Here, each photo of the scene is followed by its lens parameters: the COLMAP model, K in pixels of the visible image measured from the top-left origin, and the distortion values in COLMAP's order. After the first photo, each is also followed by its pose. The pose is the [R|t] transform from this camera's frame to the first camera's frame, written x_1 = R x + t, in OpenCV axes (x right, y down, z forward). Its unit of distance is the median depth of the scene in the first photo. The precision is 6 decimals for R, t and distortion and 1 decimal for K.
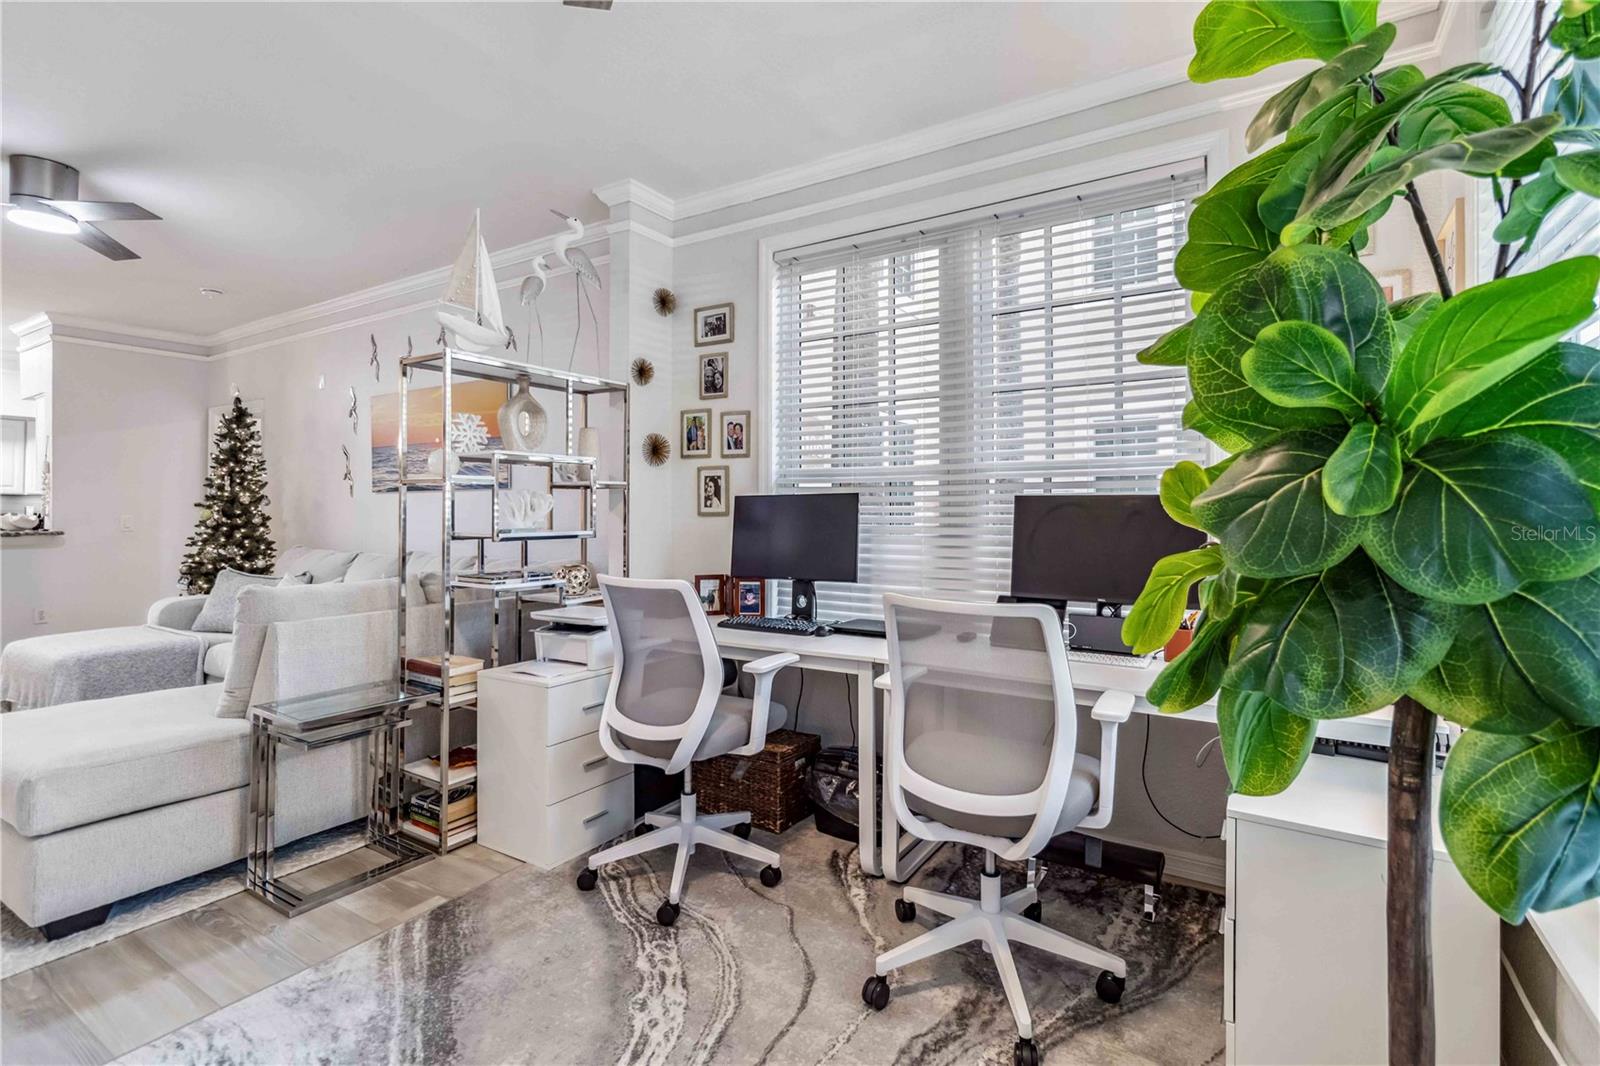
lens RADIAL K [[746.7, 0, 802.6], [0, 746.7, 499.4], [0, 0, 1]] dist [0.000613, 0.000510]
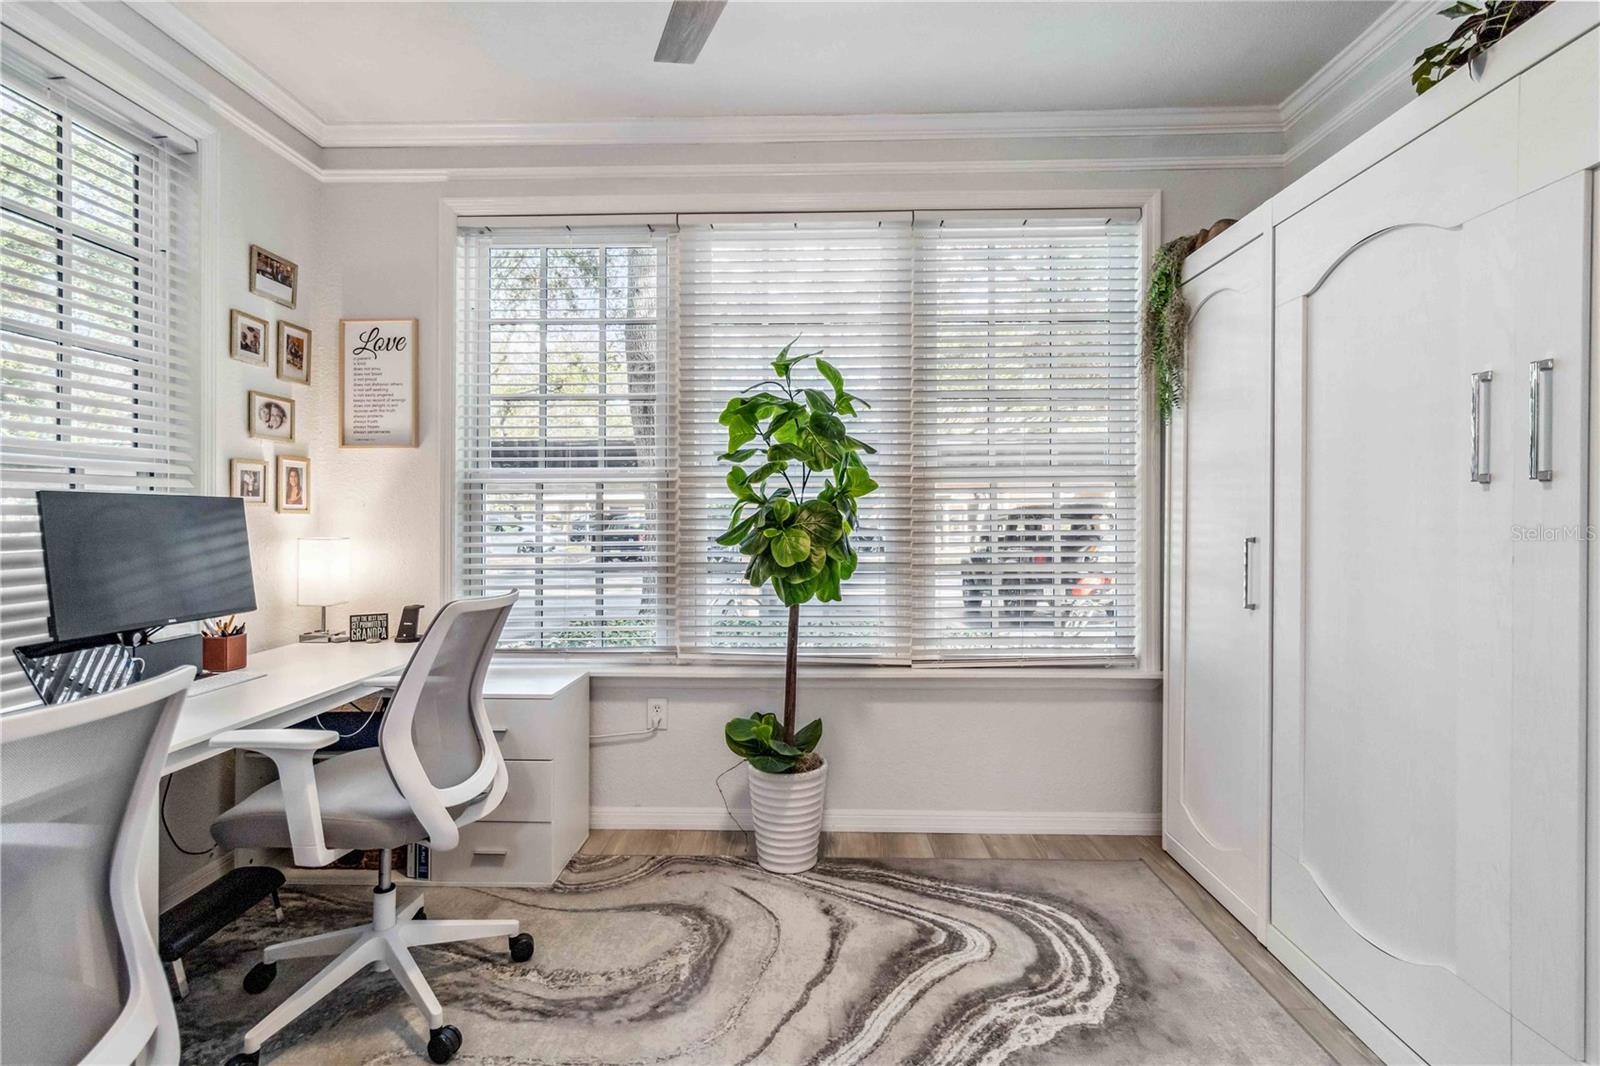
lens RADIAL K [[746.7, 0, 792.1], [0, 746.7, 520.8], [0, 0, 1]] dist [0.000613, 0.000510]
pose [[-0.507870, -0.004581, 0.861422, -0.344332], [-0.006768, 0.999976, 0.001327, 0.008784], [-0.861407, -0.005156, -0.507888, 0.393188]]
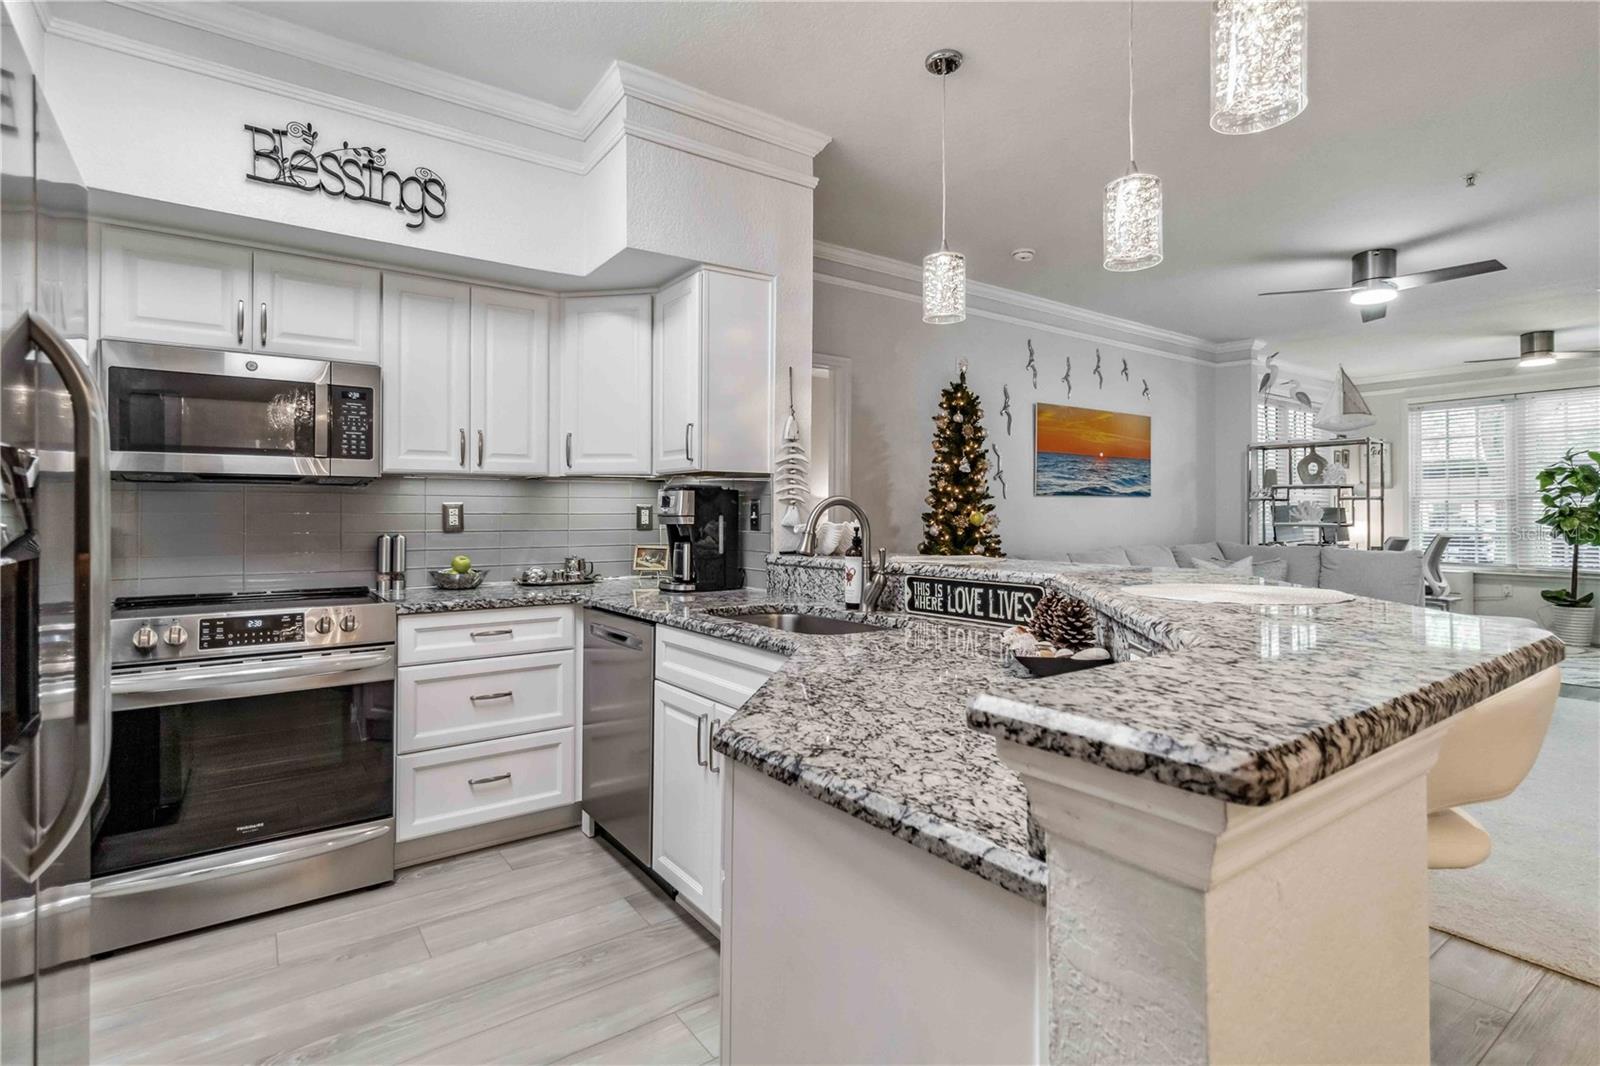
lens RADIAL K [[746.7, 0, 800.5], [0, 746.7, 503.6], [0, 0, 1]] dist [0.000613, 0.000510]
pose [[0.389901, 0.011548, 0.920784, -1.587817], [-0.007772, 0.999927, -0.009249, 0.013142], [-0.920824, -0.003550, 0.389962, 0.856810]]
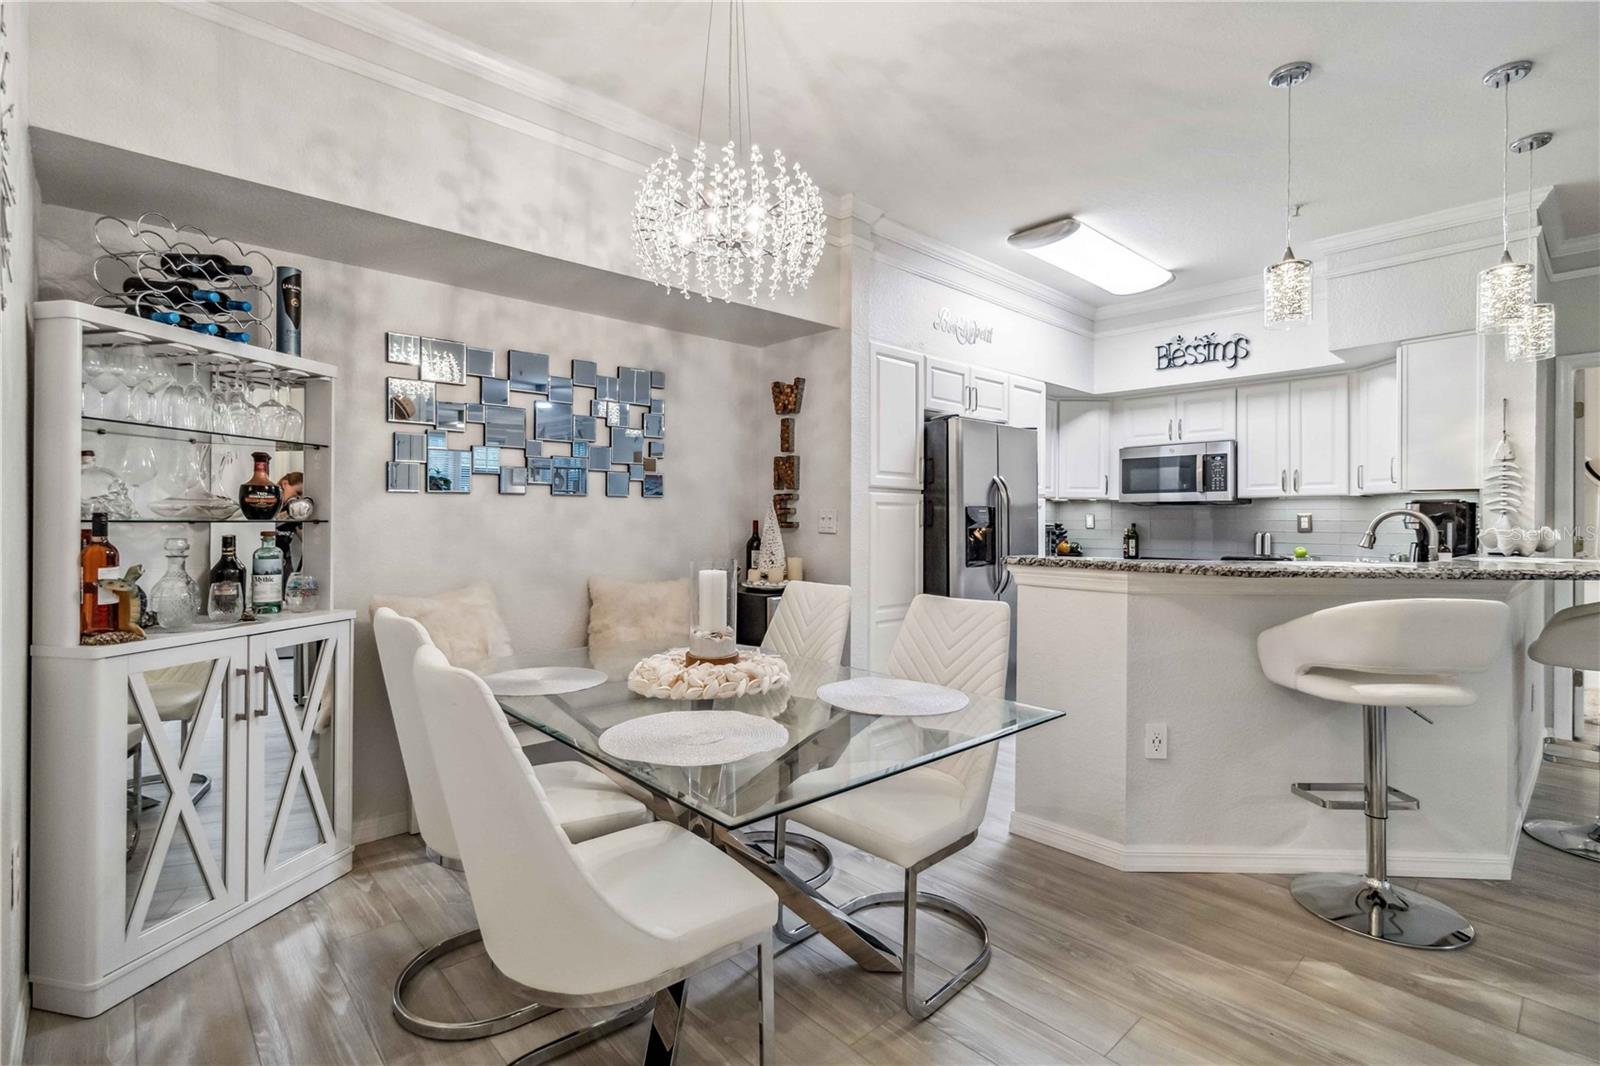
lens RADIAL K [[746.7, 0, 813.5], [0, 746.7, 516.5], [0, 0, 1]] dist [0.000613, 0.000510]
pose [[0.965680, 0.001462, -0.259730, -1.500845], [0.000152, 0.999981, 0.006192, 0.007013], [0.259735, -0.006019, 0.965661, 0.308087]]
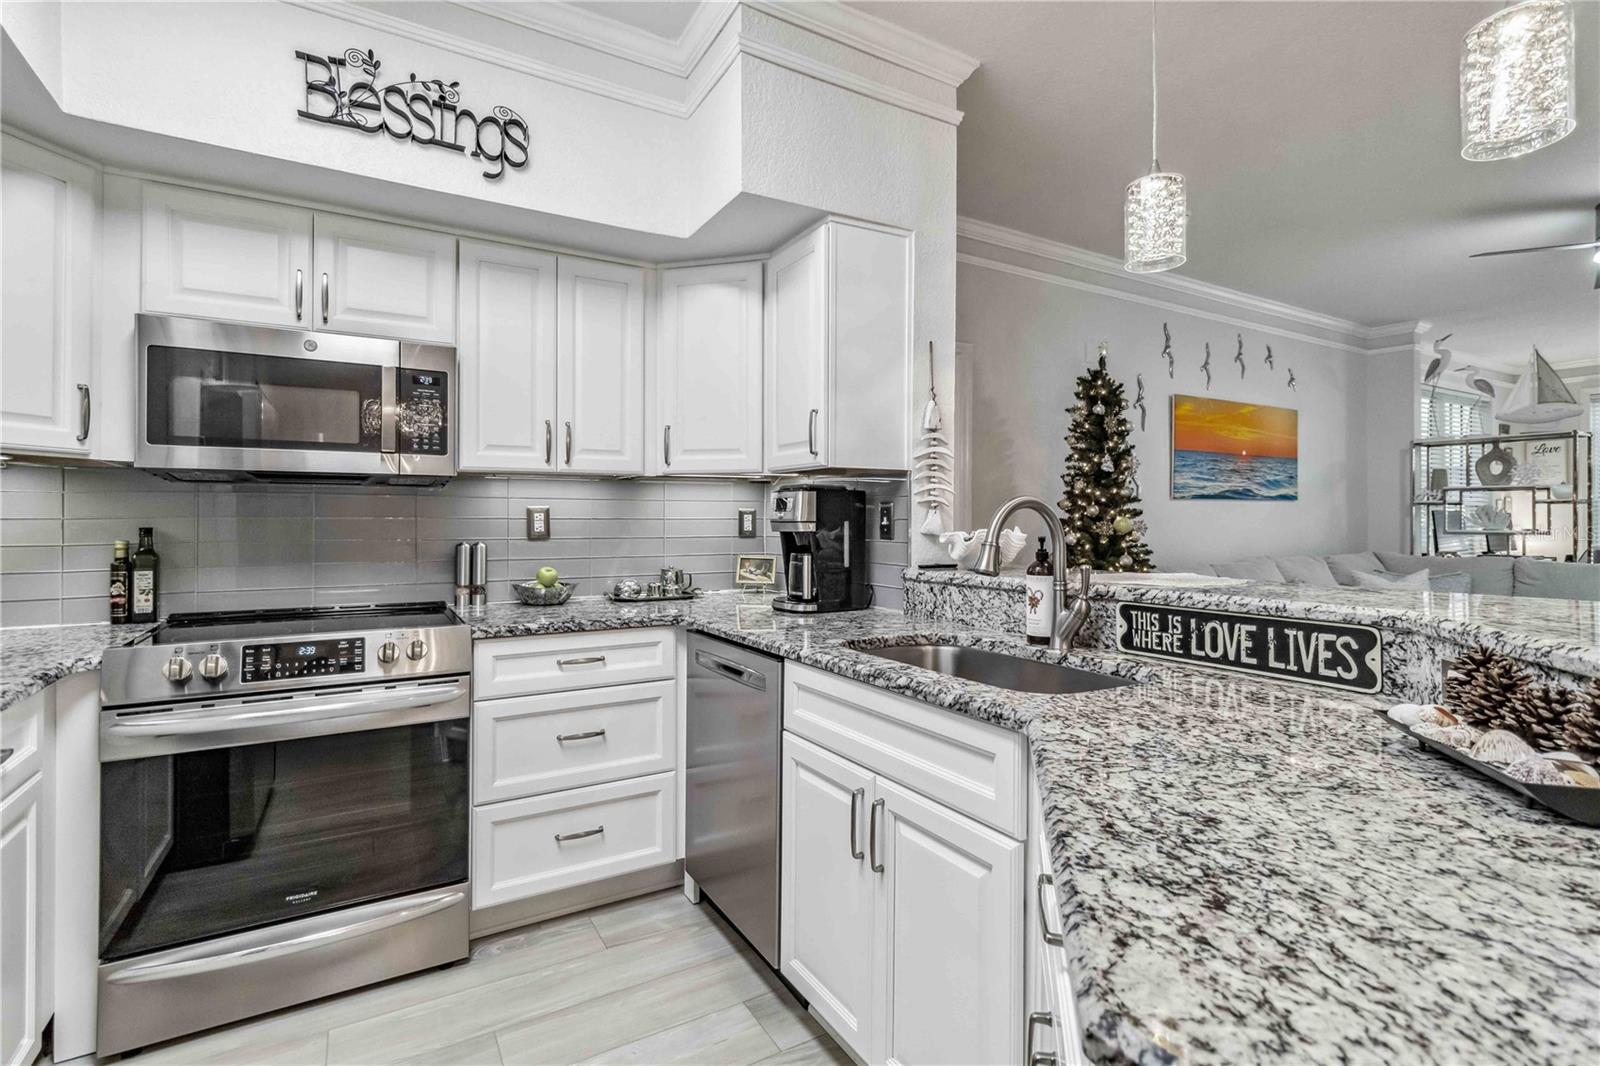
lens RADIAL K [[746.7, 0, 803.0], [0, 746.7, 511.0], [0, 0, 1]] dist [0.000613, 0.000510]
pose [[0.479606, 0.009641, 0.877431, -1.519888], [-0.008503, 0.999944, -0.006340, 0.014024], [-0.877443, -0.004420, 0.479661, 0.928229]]
